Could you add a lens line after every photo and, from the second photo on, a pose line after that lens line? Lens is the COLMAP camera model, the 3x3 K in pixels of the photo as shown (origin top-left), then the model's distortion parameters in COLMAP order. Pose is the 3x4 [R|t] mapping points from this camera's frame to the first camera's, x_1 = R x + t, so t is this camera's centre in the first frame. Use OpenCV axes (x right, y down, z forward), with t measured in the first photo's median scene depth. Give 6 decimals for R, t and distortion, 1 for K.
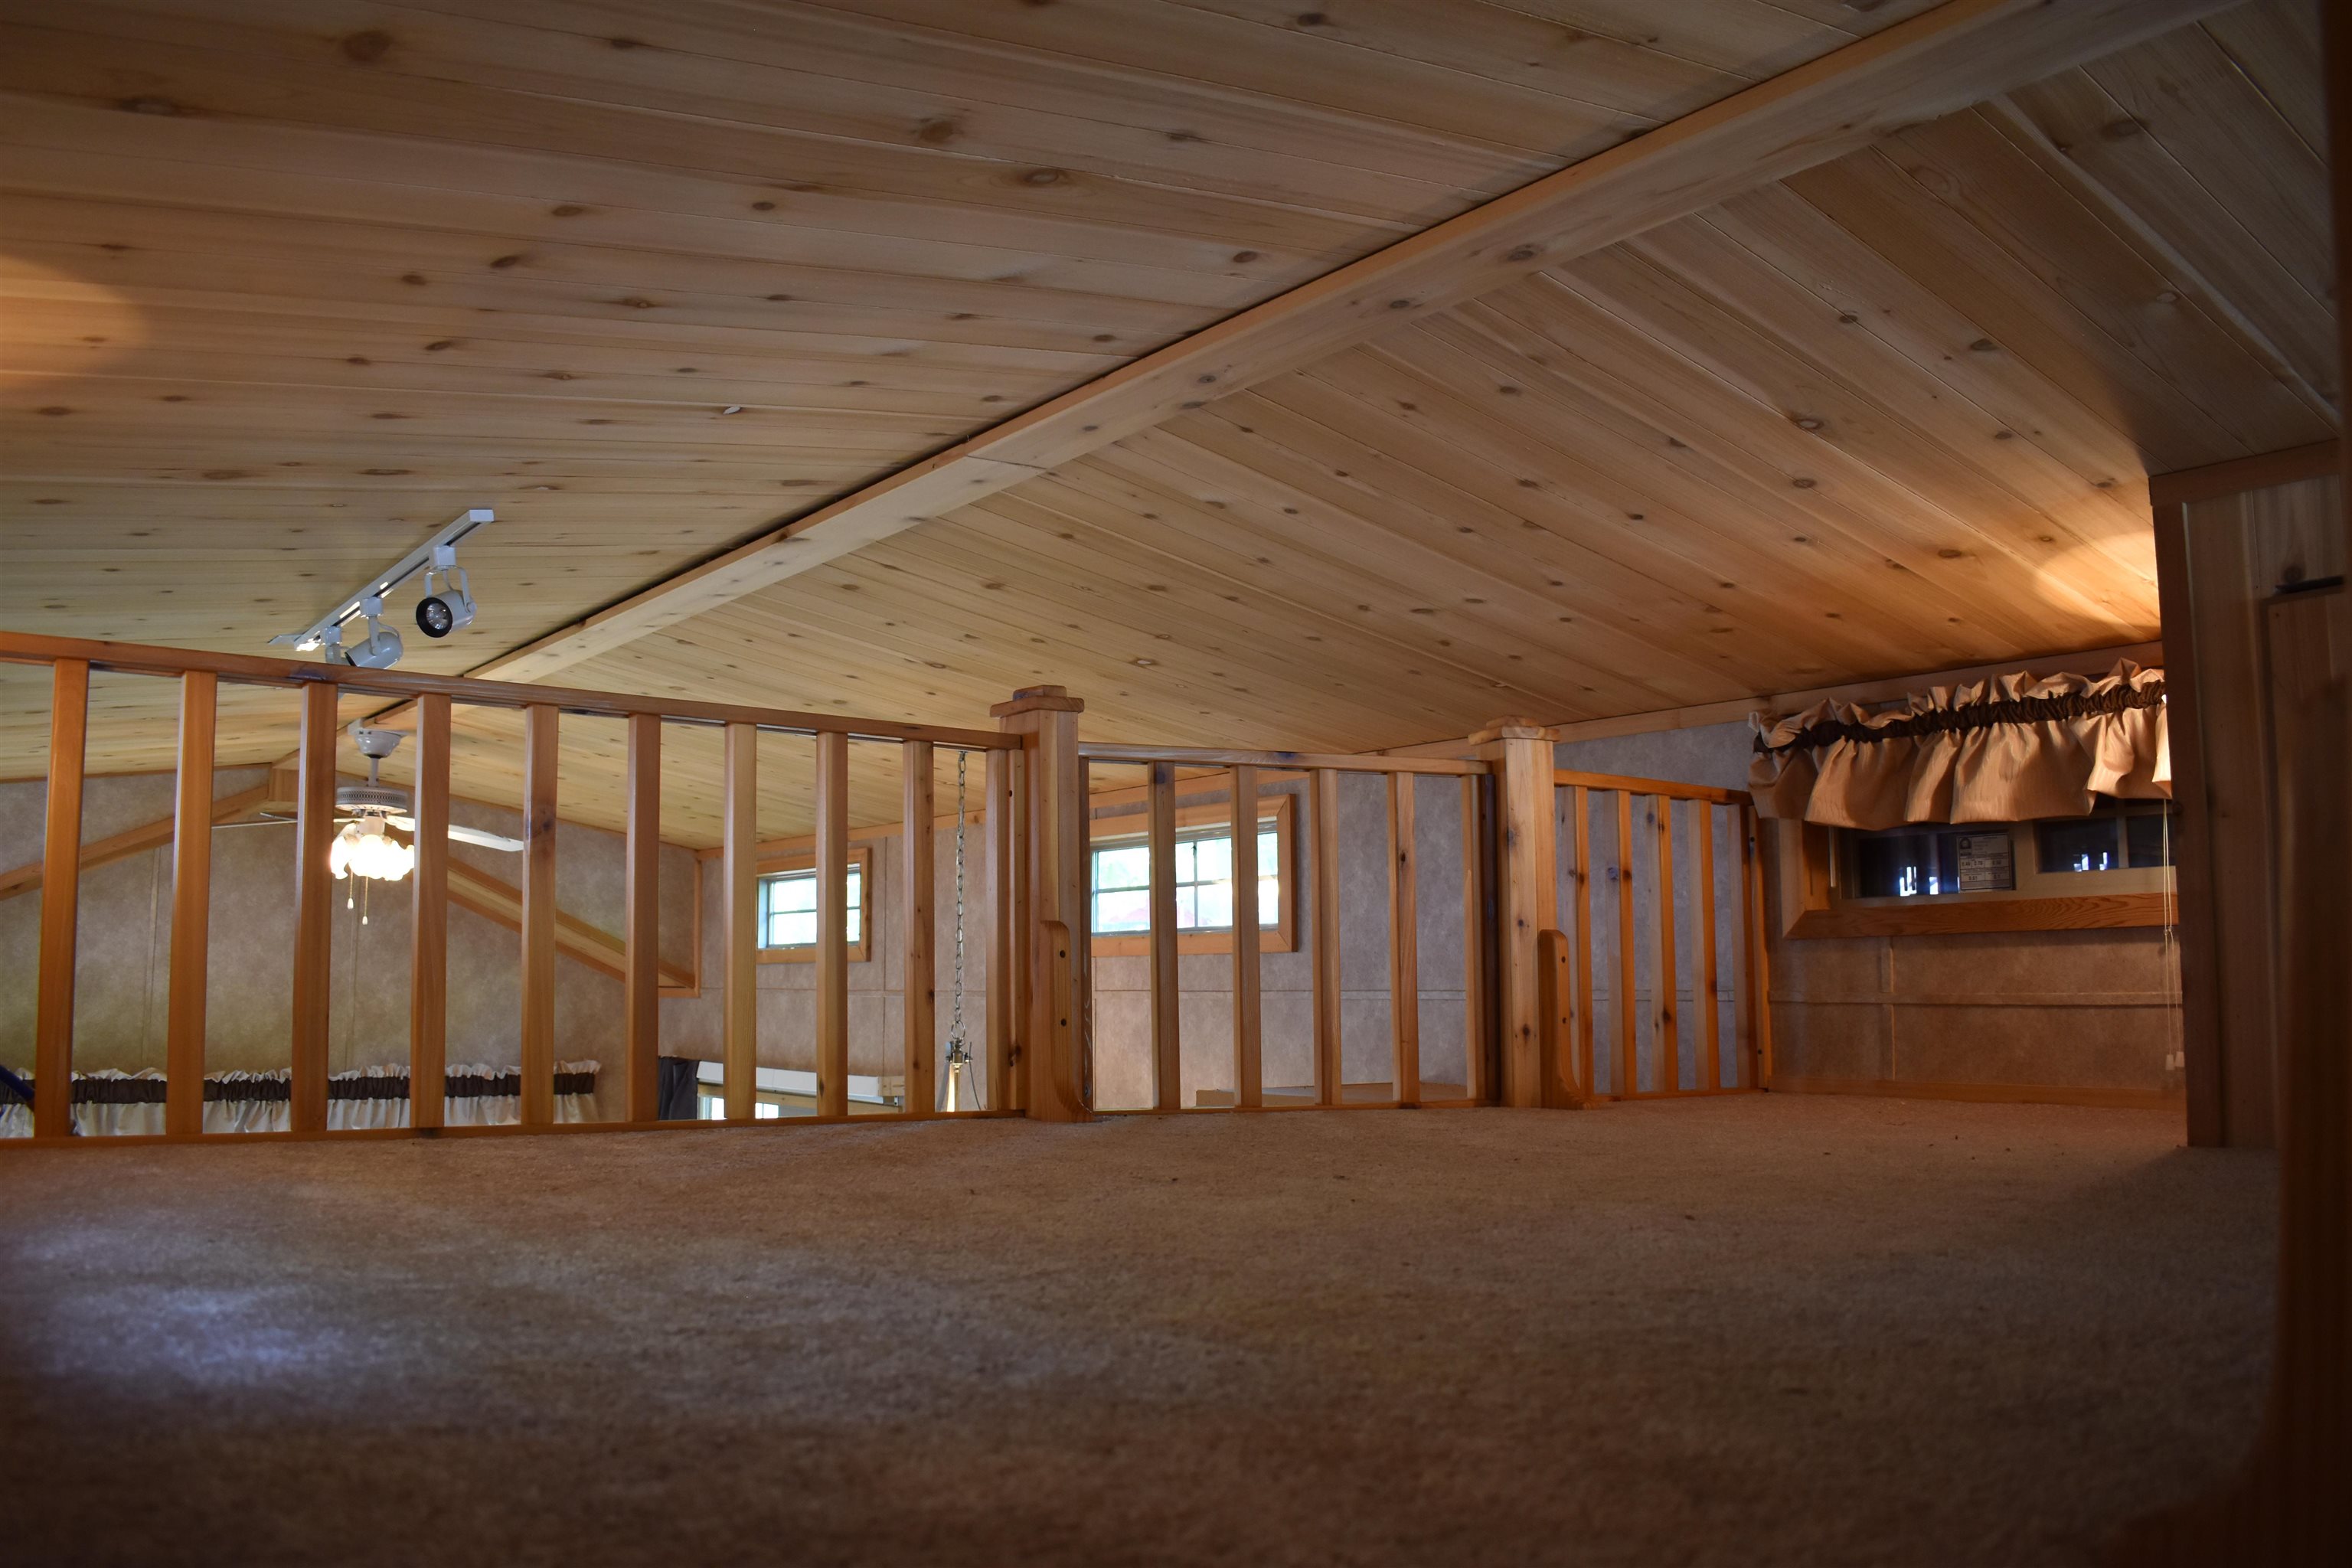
lens RADIAL K [[1888.6, 0, 1176.0], [0, 1888.6, 784.0], [0, 0, 1]] dist [-0.110047, 0.049009]
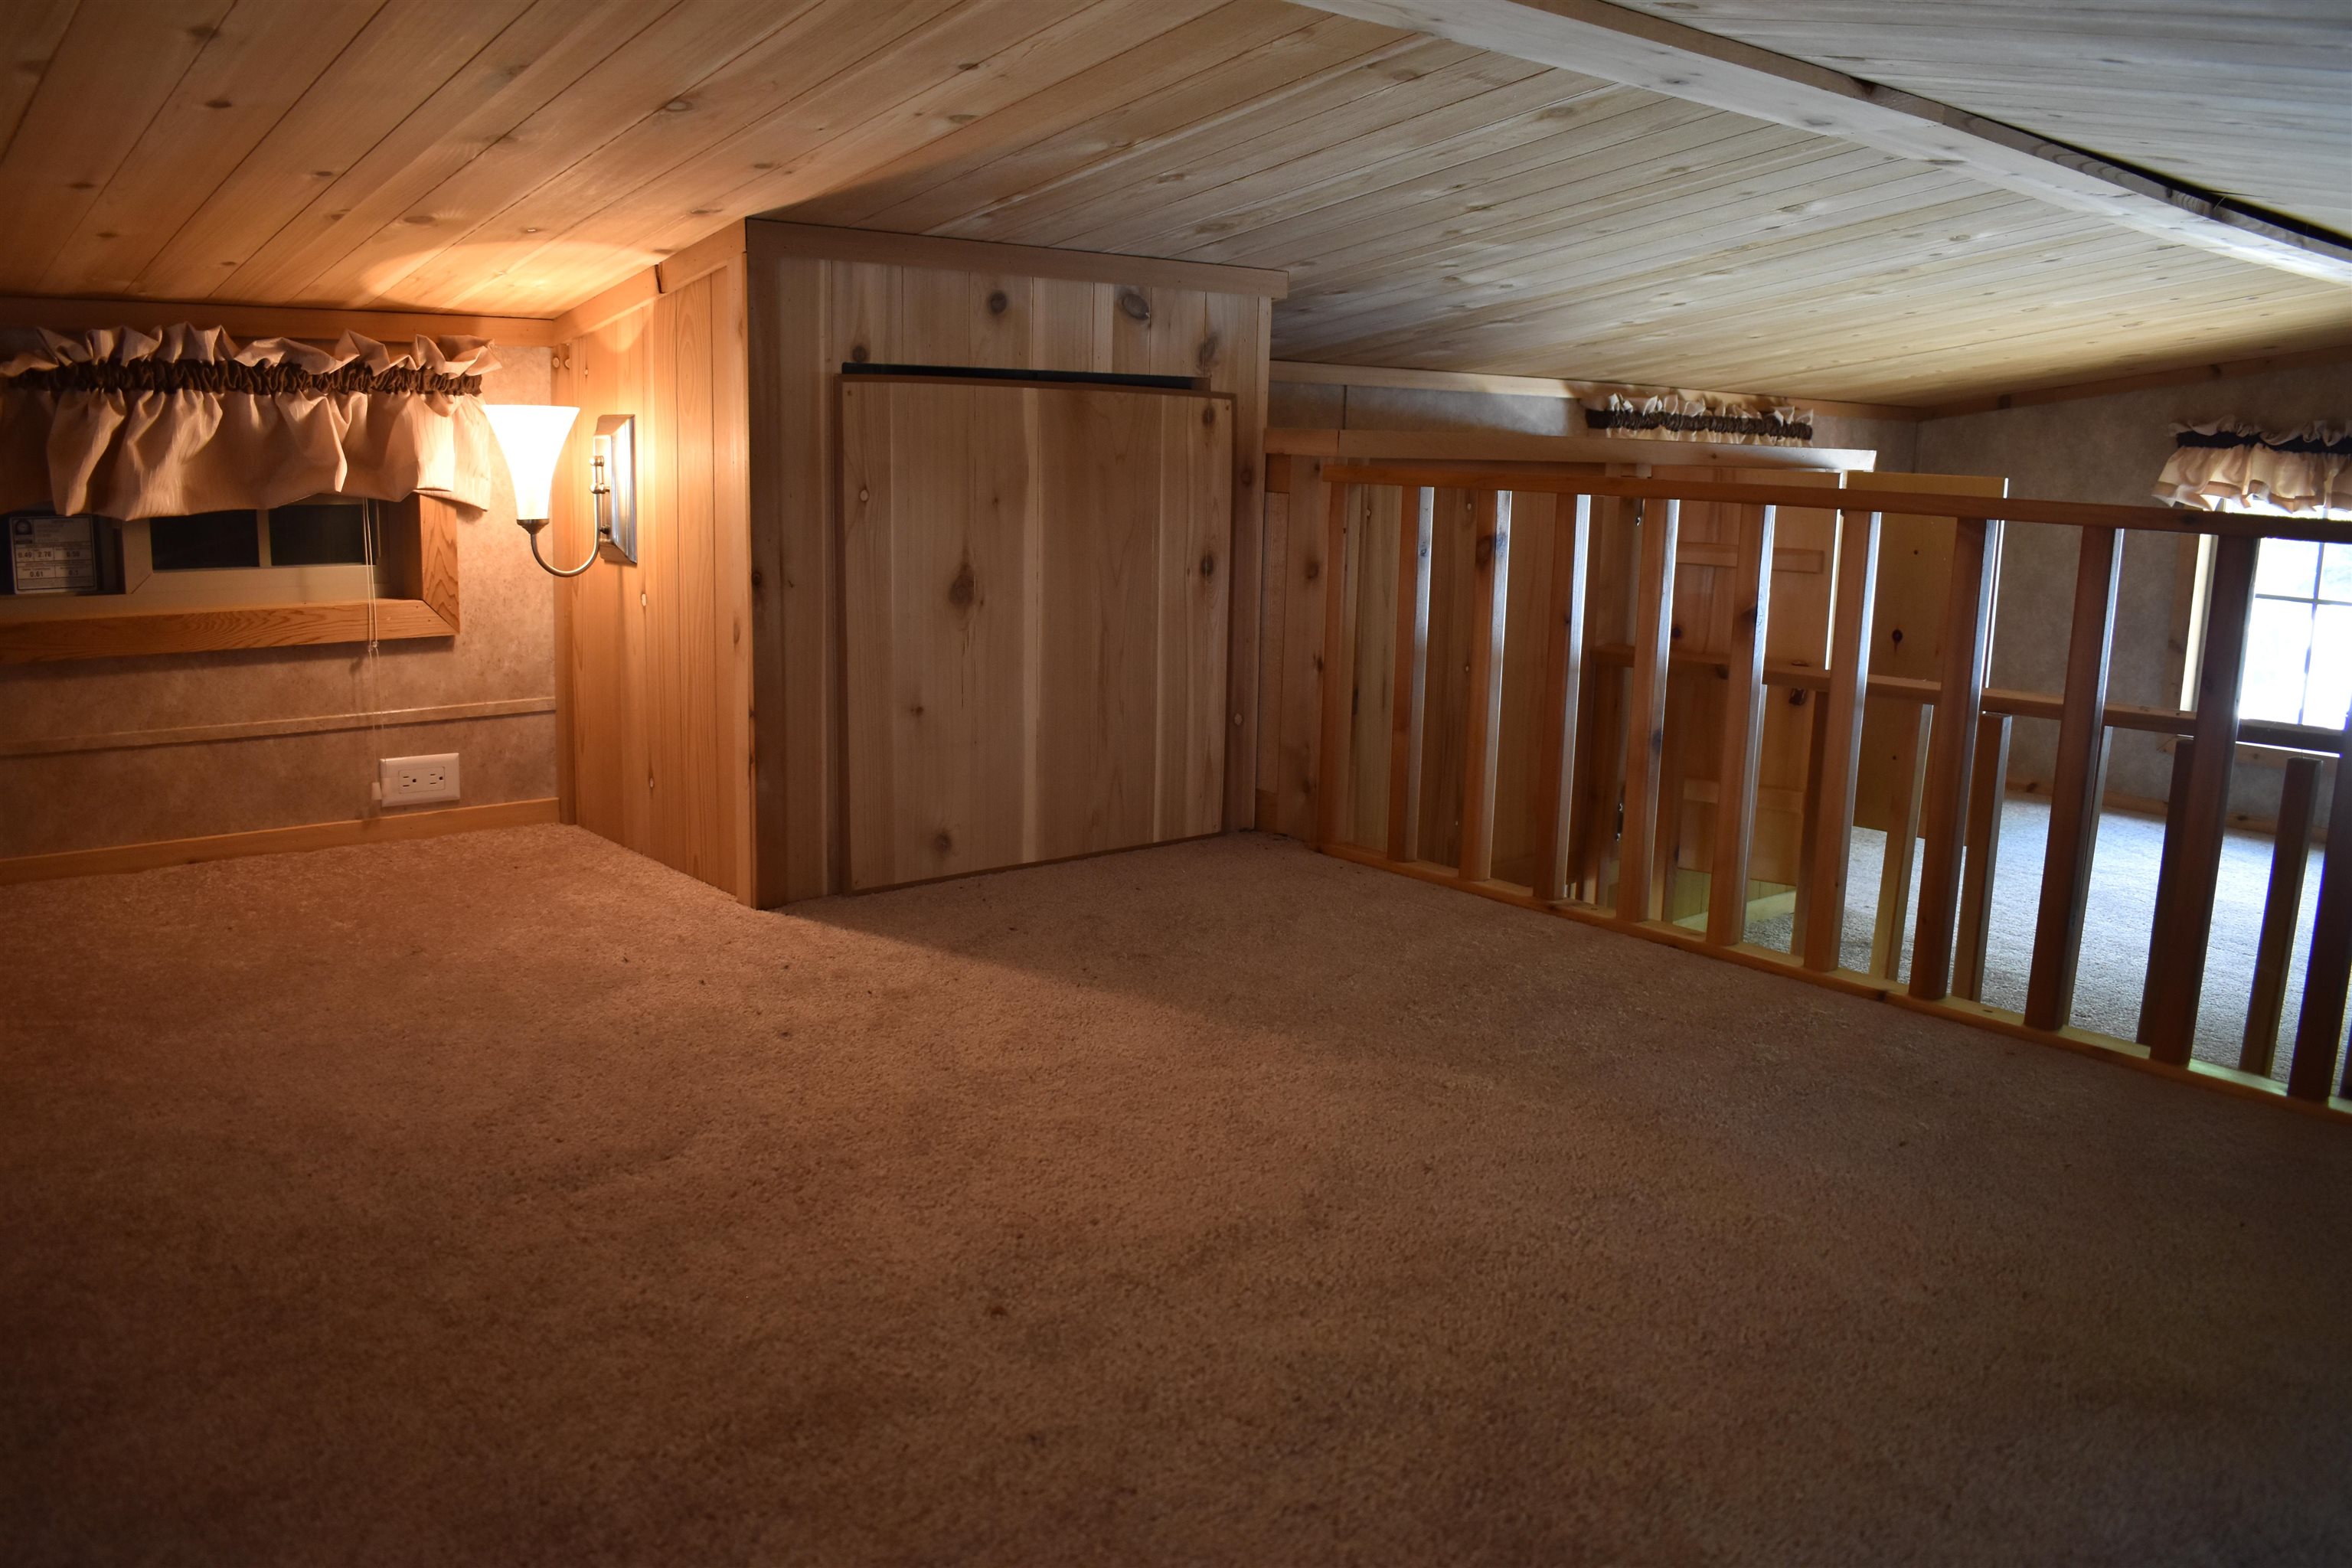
lens RADIAL K [[1888.6, 0, 1176.0], [0, 1888.6, 784.0], [0, 0, 1]] dist [-0.110047, 0.049009]
pose [[-0.056206, -0.196335, 0.978925, -0.354965], [-0.140836, 0.972230, 0.186906, -0.073973], [-0.988436, -0.127362, -0.082296, 0.638893]]
